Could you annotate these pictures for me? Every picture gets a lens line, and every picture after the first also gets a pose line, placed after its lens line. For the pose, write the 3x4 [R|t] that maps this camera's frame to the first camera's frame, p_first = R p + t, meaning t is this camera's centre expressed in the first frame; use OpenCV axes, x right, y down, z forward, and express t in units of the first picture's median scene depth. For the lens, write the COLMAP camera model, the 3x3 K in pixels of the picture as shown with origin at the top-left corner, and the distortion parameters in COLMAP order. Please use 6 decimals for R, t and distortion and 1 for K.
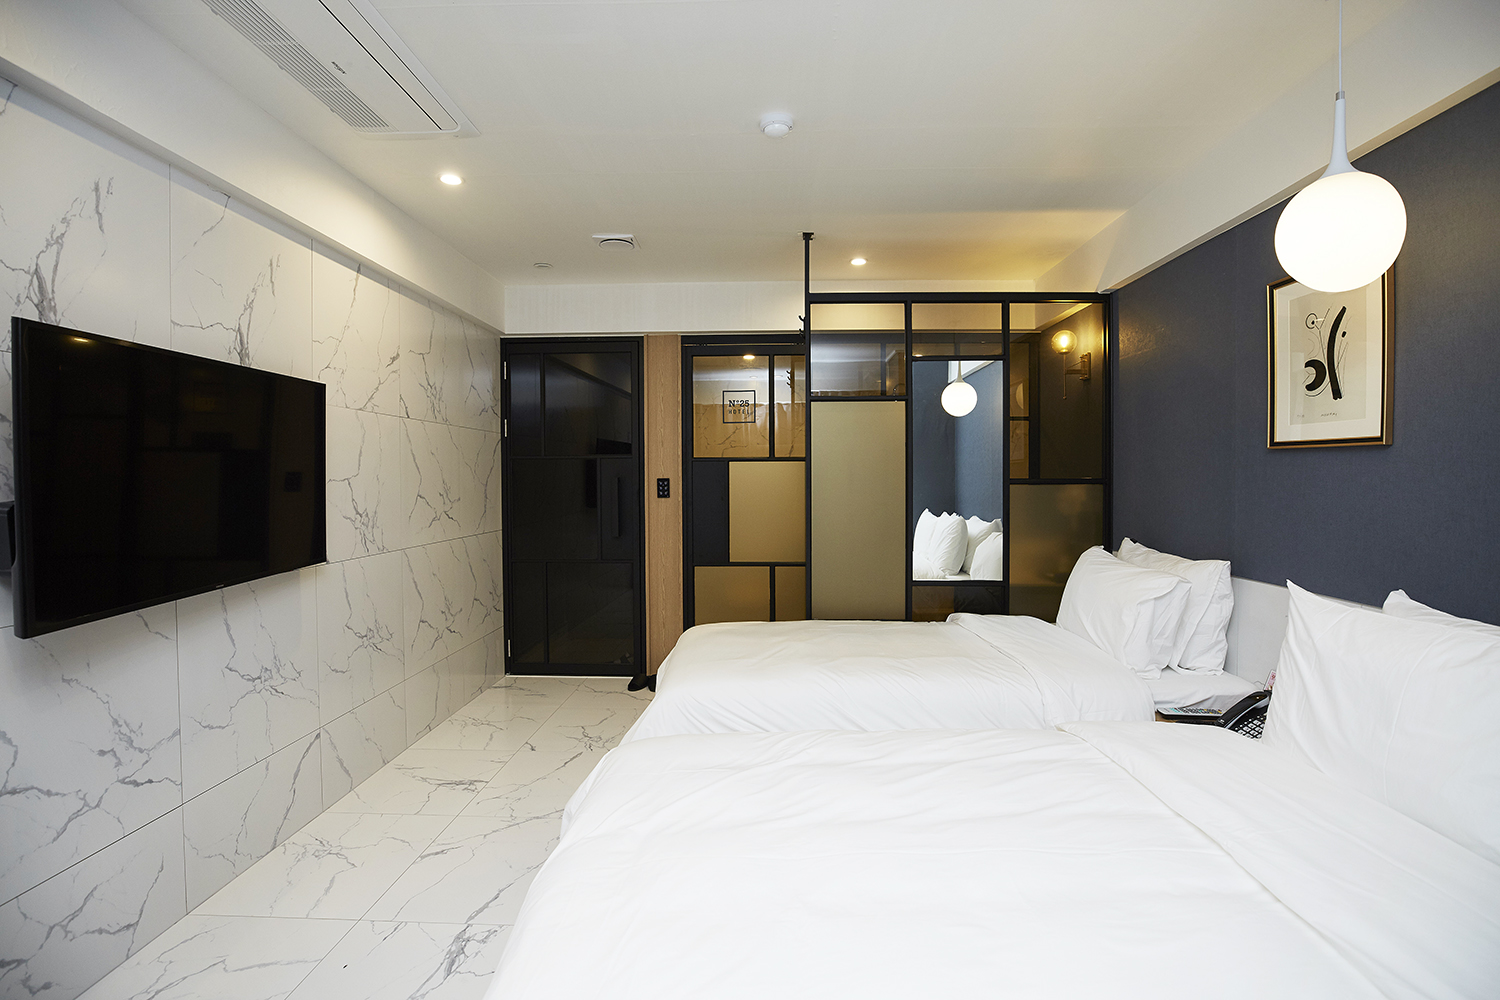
lens RADIAL K [[692.4, 0, 739.8], [0, 692.4, 493.3], [0, 0, 1]] dist [-0.001458, -0.000244]
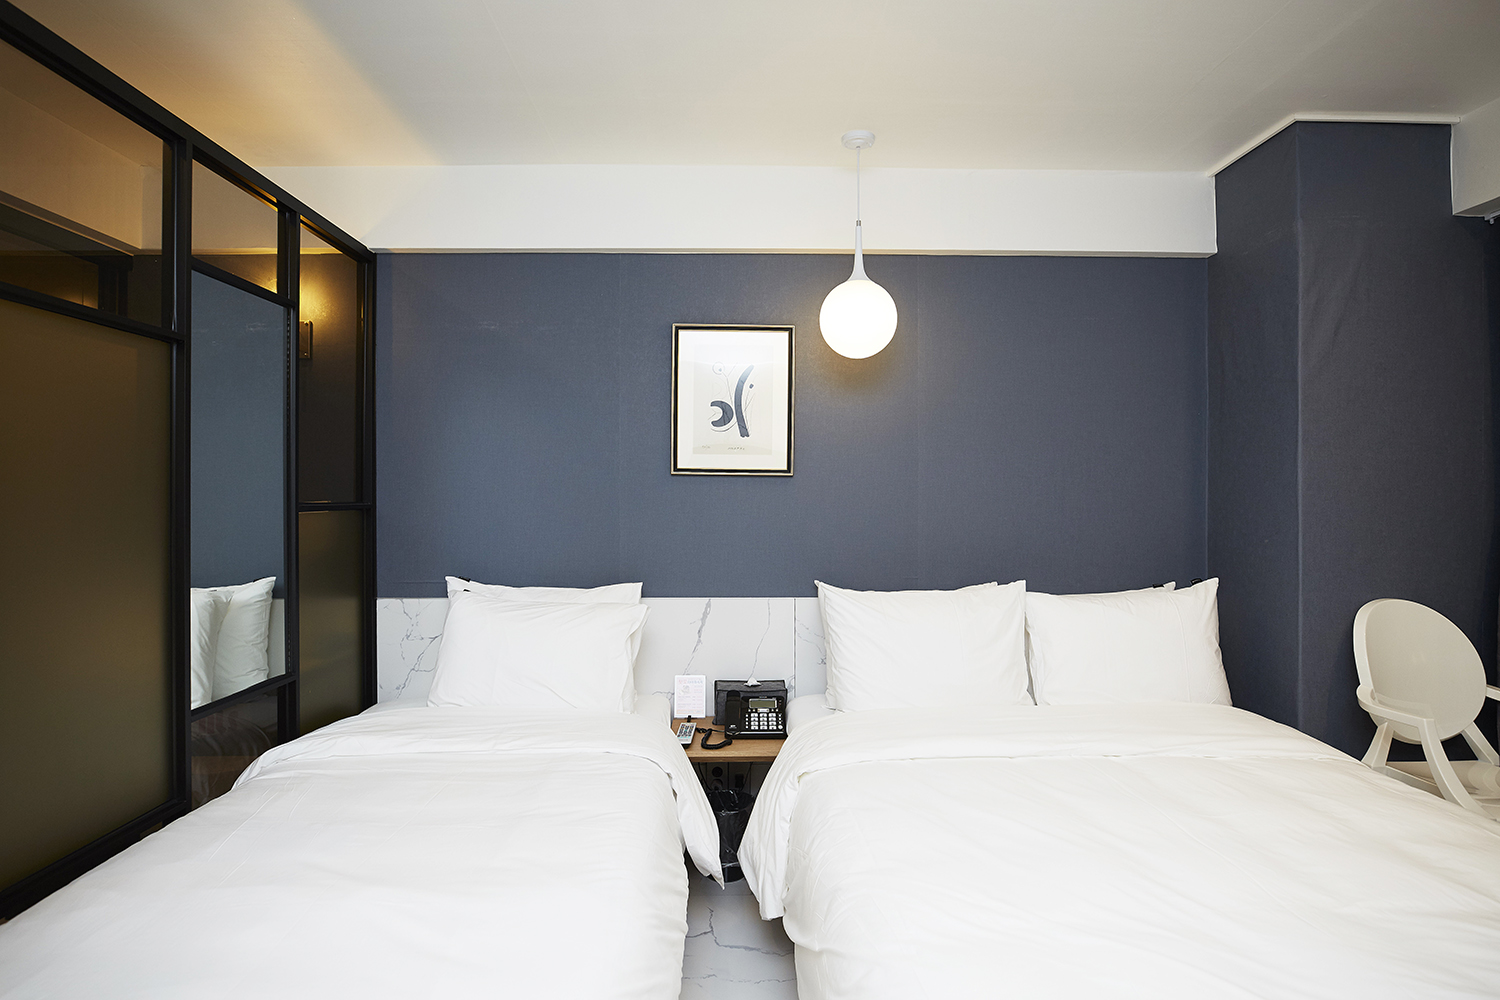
lens RADIAL K [[771.9, 0, 753.2], [0, 771.9, 478.6], [0, 0, 1]] dist [0.001687, 0.000061]
pose [[-0.080643, 0.017567, 0.996588, -0.504780], [0.028551, 0.999475, -0.015308, -0.036828], [-0.996334, 0.027219, -0.081102, 1.051614]]
